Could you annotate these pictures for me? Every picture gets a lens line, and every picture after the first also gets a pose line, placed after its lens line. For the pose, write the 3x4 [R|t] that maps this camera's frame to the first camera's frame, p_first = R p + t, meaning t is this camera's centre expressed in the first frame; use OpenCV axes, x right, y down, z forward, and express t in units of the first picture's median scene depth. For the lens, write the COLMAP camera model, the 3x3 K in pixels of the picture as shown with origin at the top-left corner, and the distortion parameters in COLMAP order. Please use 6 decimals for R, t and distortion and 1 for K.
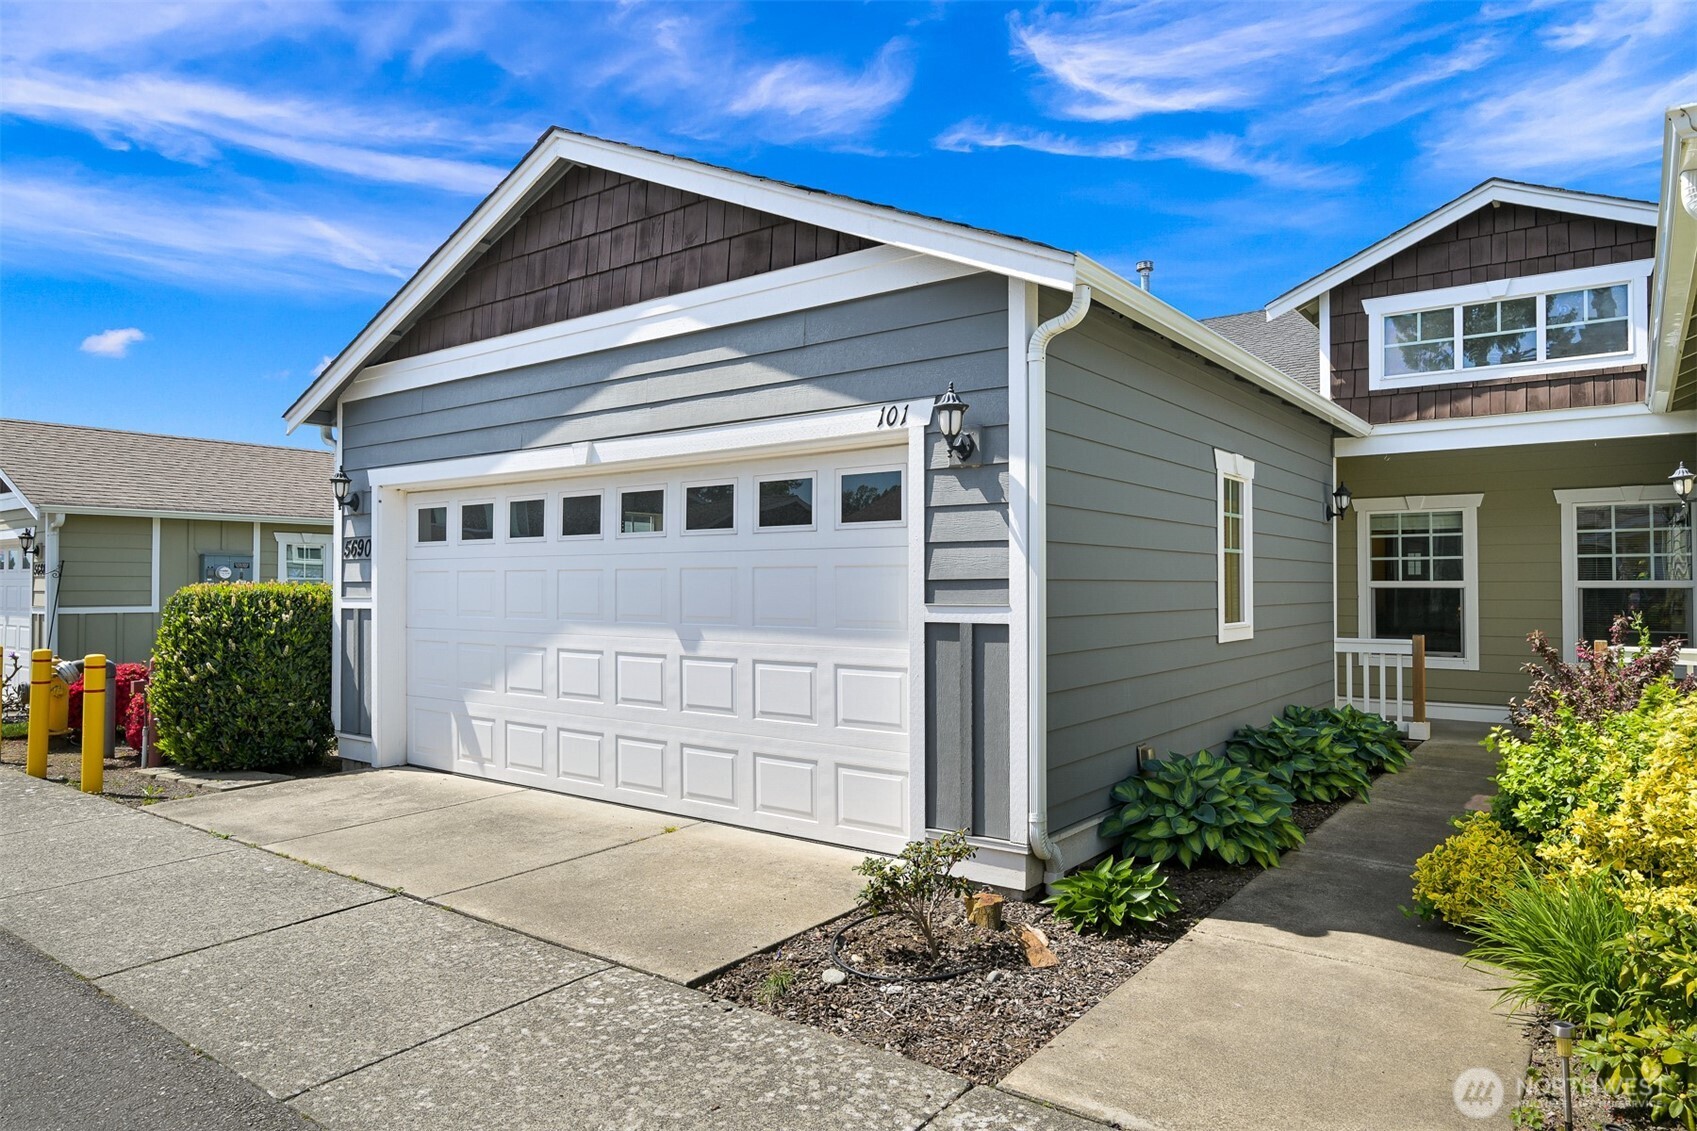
lens RADIAL K [[1050.5, 0, 848.5], [0, 1050.5, 565.5], [0, 0, 1]] dist [-0.003501, -0.001214]
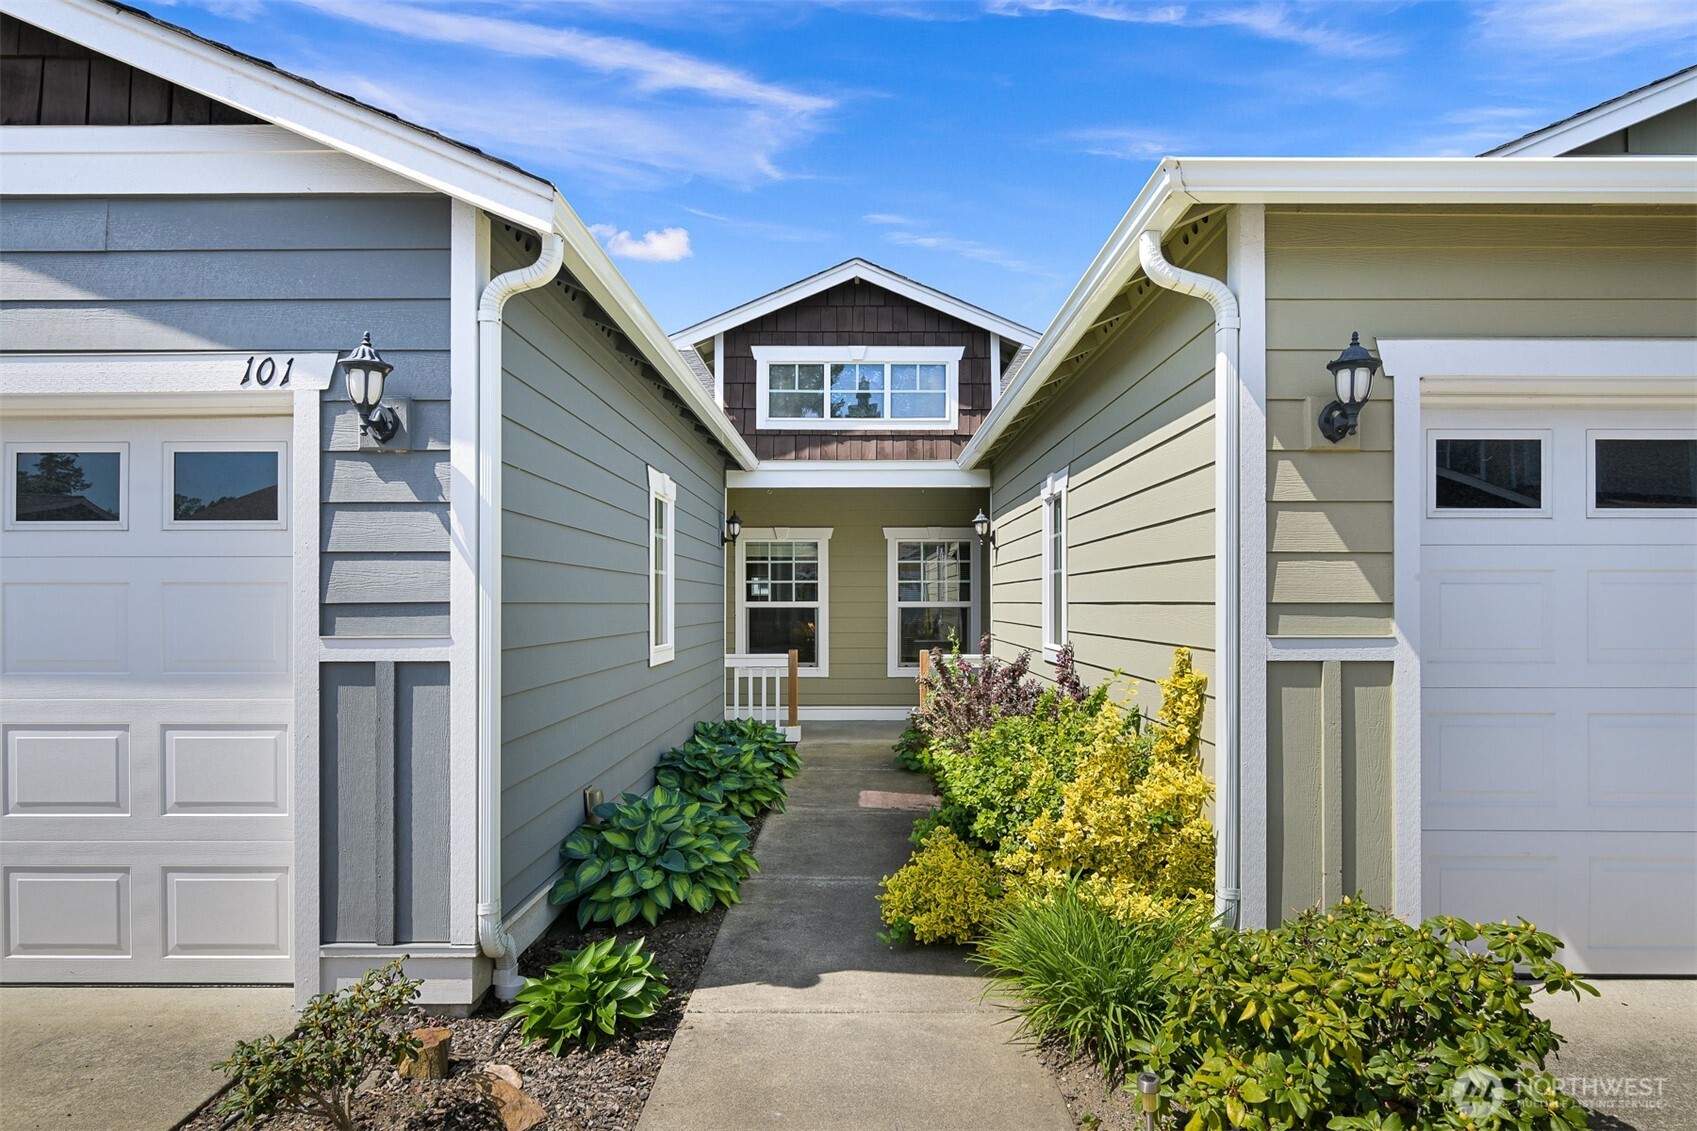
lens RADIAL K [[942.7, 0, 859.5], [0, 942.7, 600.0], [0, 0, 1]] dist [-0.001766, -0.000261]
pose [[0.799989, 0.001176, 0.600013, -0.017660], [-0.010357, 0.999876, 0.011850, -0.000132], [-0.599925, -0.015694, 0.799902, 0.232971]]
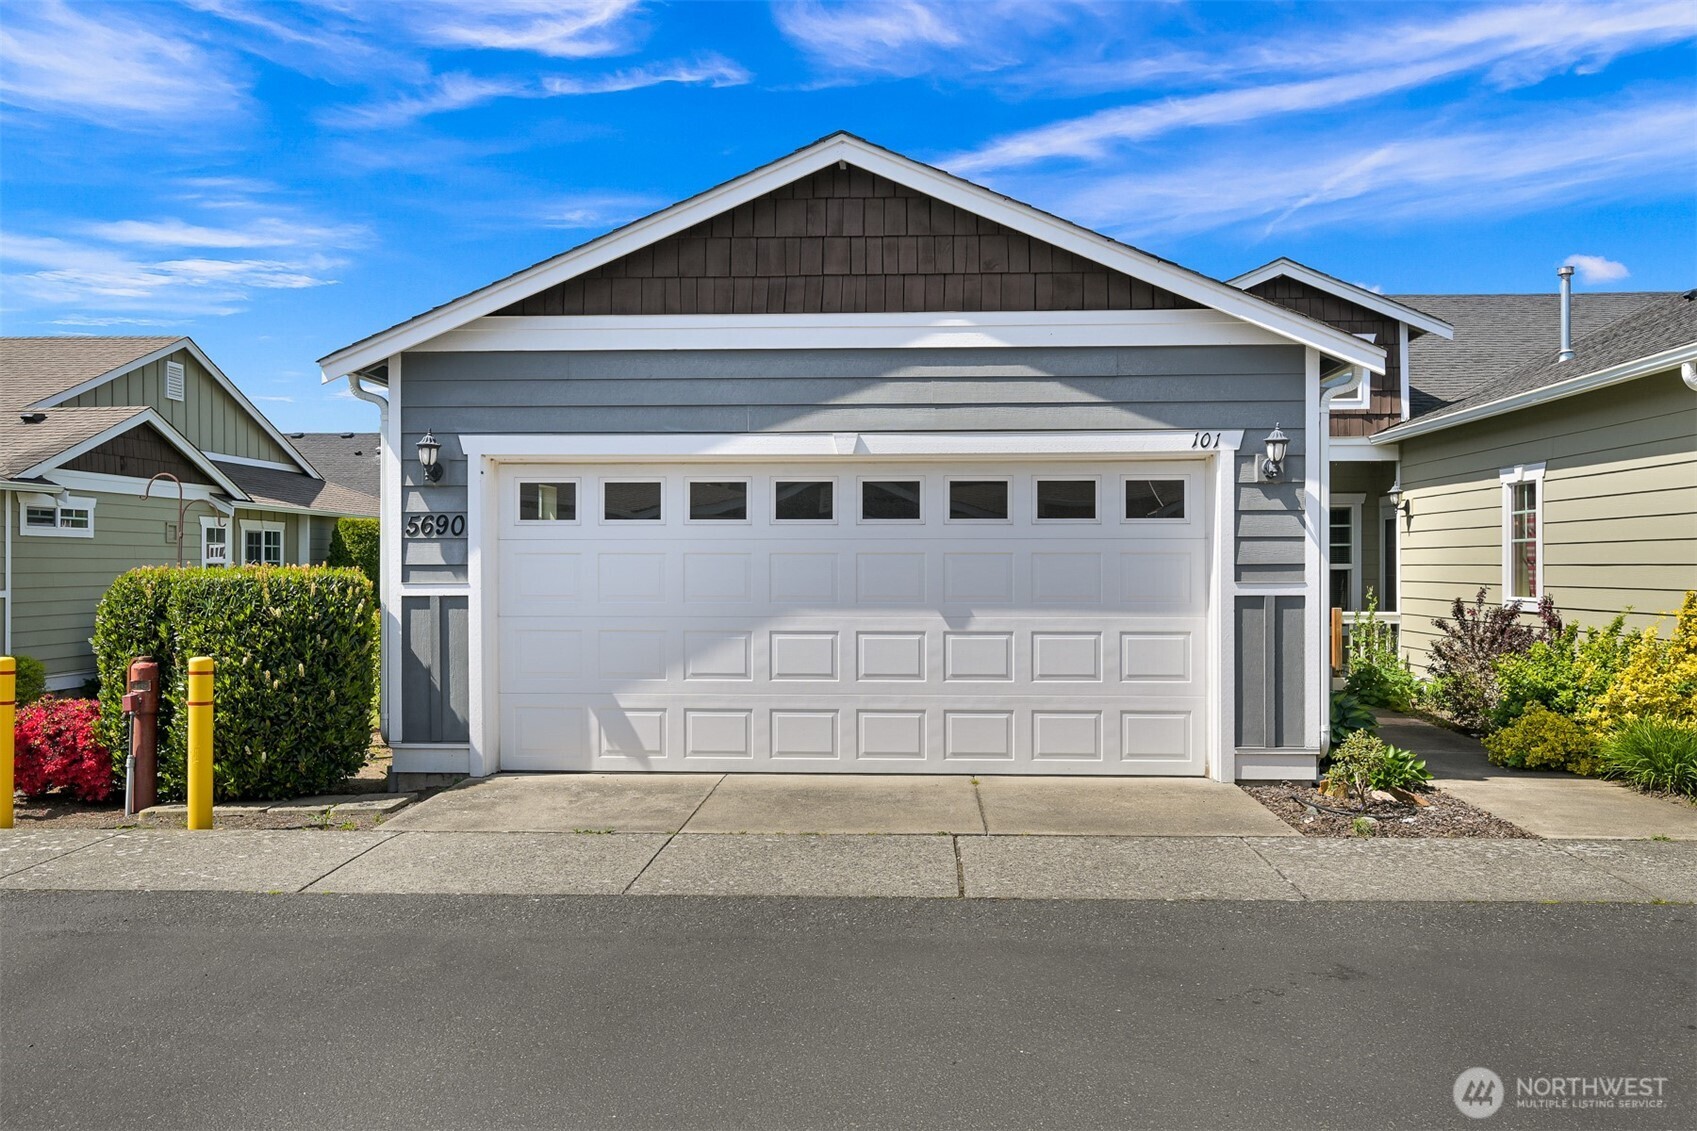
lens RADIAL K [[1330.8, 0, 848.5], [0, 1330.8, 565.5], [0, 0, 1]] dist [-0.004950, -0.007119]
pose [[0.830010, -0.000111, 0.557749, -1.175176], [-0.009856, 0.999841, 0.014865, -0.004962], [-0.557662, -0.017835, 0.829876, -0.131271]]
